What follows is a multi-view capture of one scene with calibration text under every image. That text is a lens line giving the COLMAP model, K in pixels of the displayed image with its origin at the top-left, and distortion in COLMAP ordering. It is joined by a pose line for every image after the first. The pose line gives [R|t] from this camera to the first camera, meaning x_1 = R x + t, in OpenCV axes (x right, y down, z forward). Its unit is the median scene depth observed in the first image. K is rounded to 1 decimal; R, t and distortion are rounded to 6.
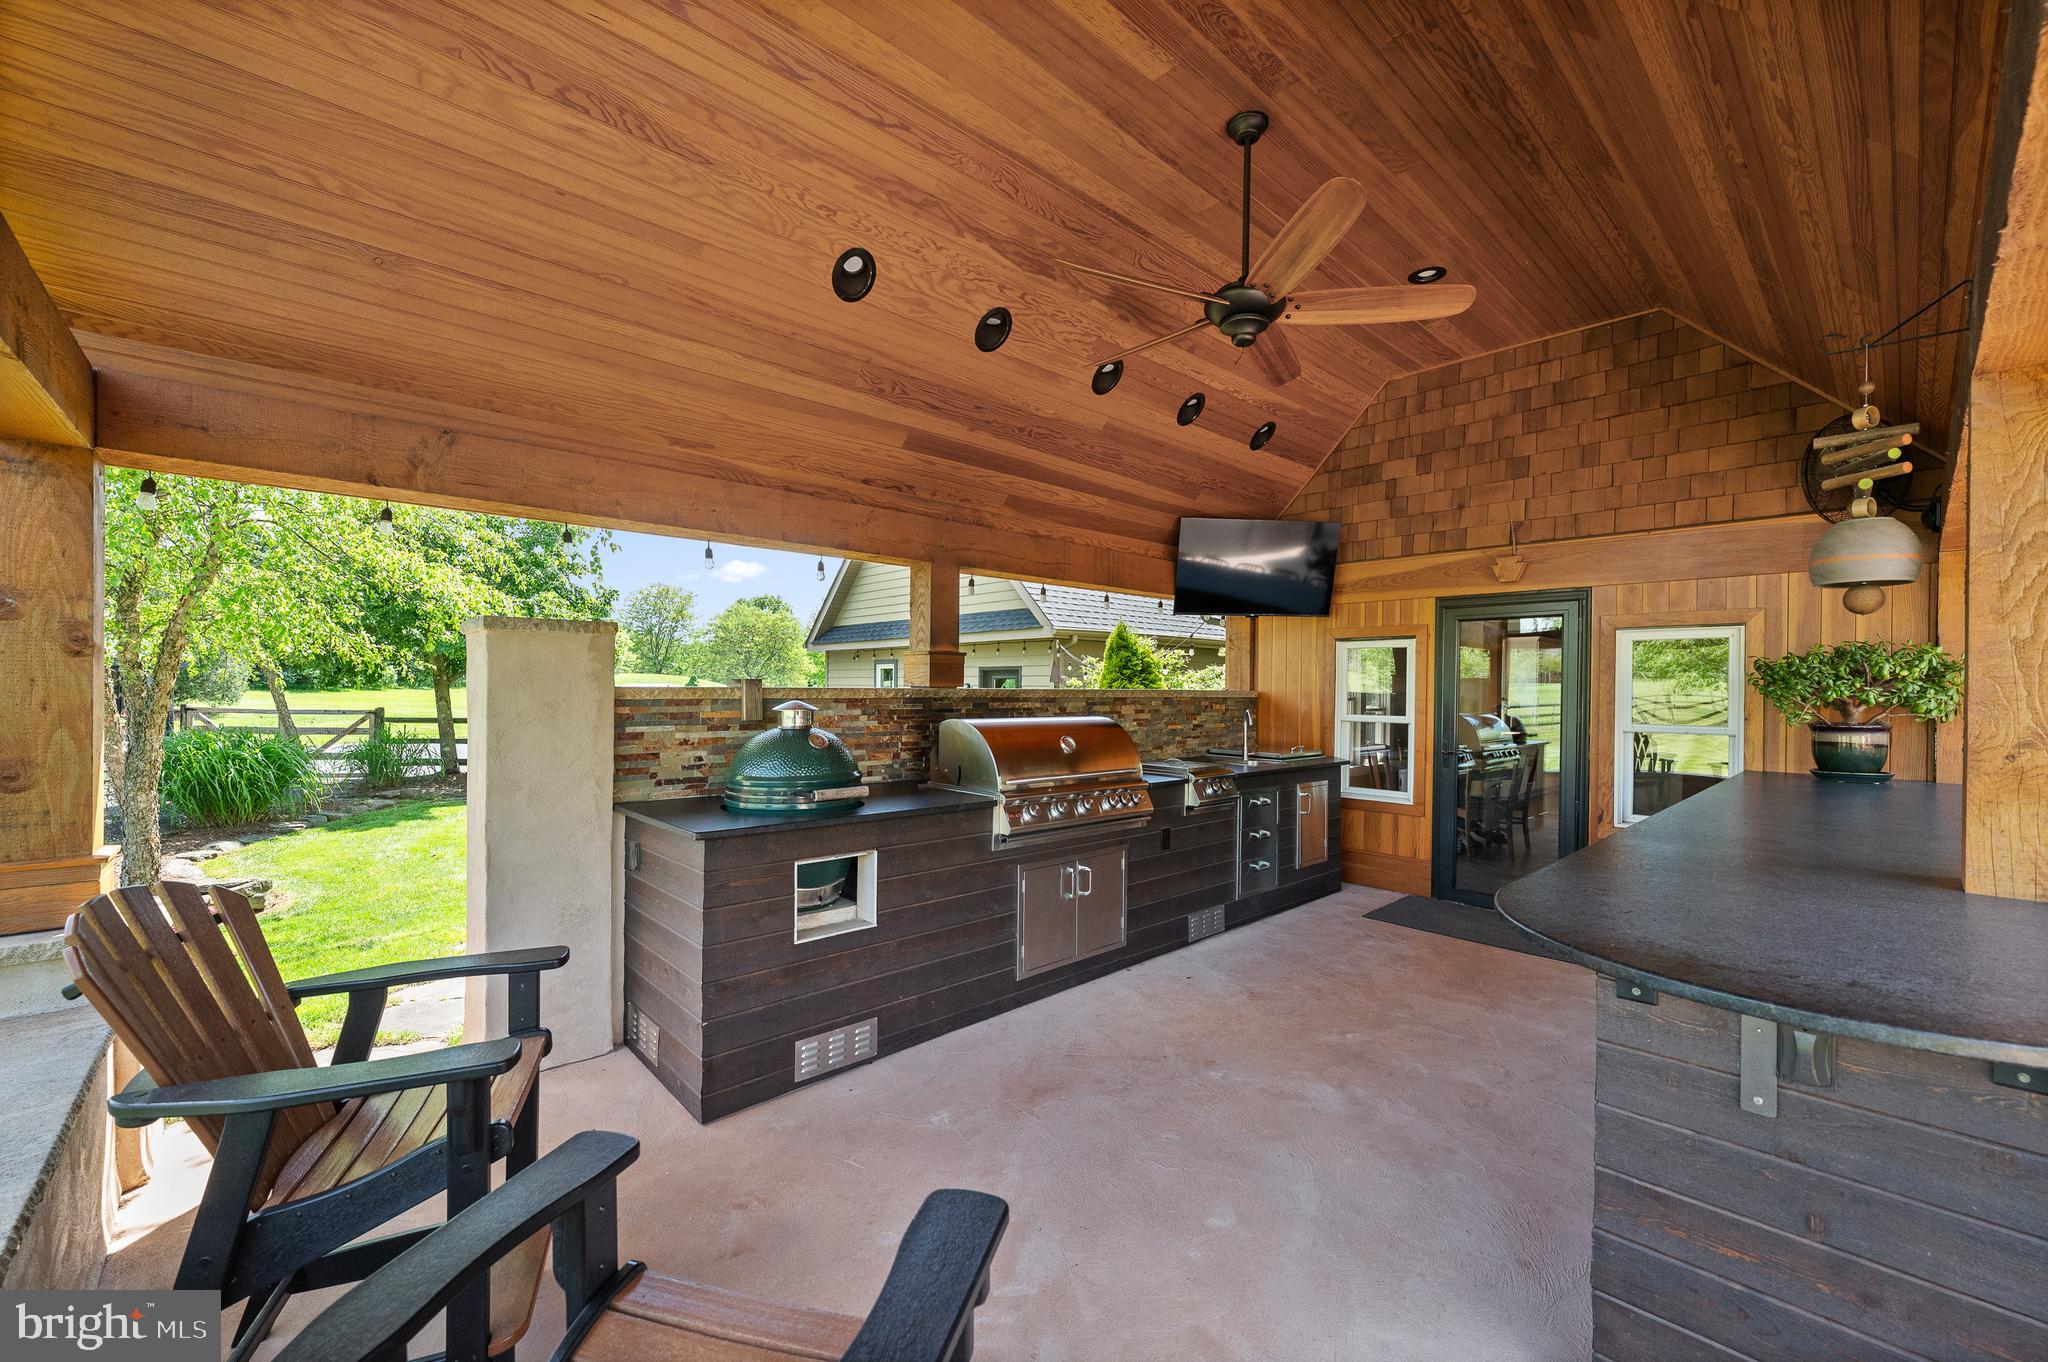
lens RADIAL K [[828.3, 0, 1026.9], [0, 828.3, 688.1], [0, 0, 1]] dist [0.000031, -0.000002]
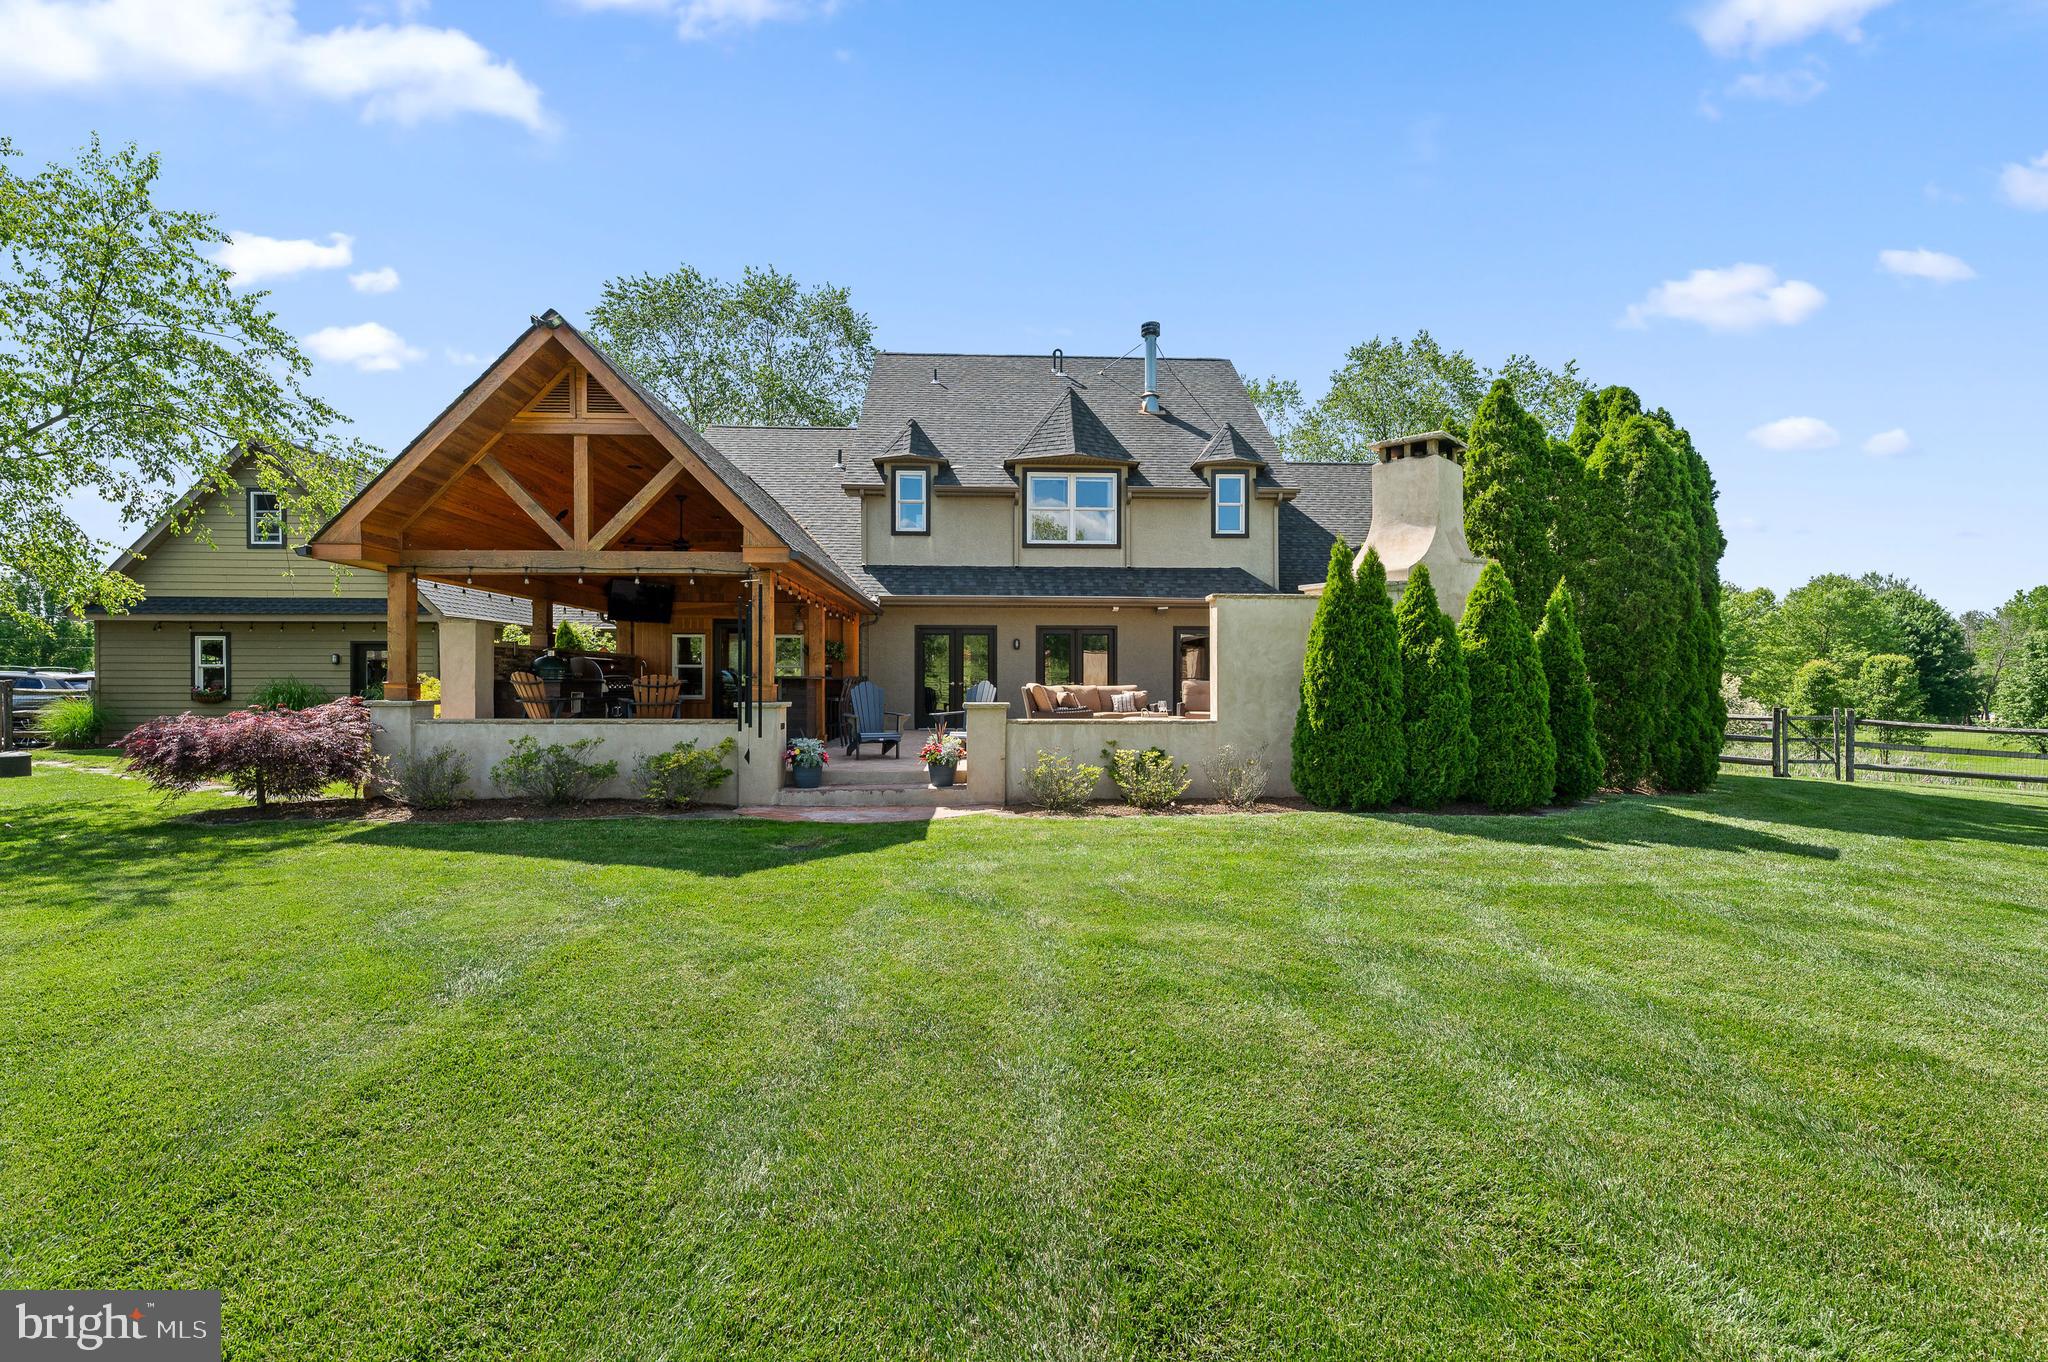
lens RADIAL K [[939.1, 0, 1025.2], [0, 939.1, 681.9], [0, 0, 1]] dist [0.000380, 0.000016]
pose [[0.651447, -0.003514, 0.758686, -1.045545], [0.002930, 0.999993, 0.002116, 0.081008], [-0.758688, 0.000844, 0.651453, -1.576931]]
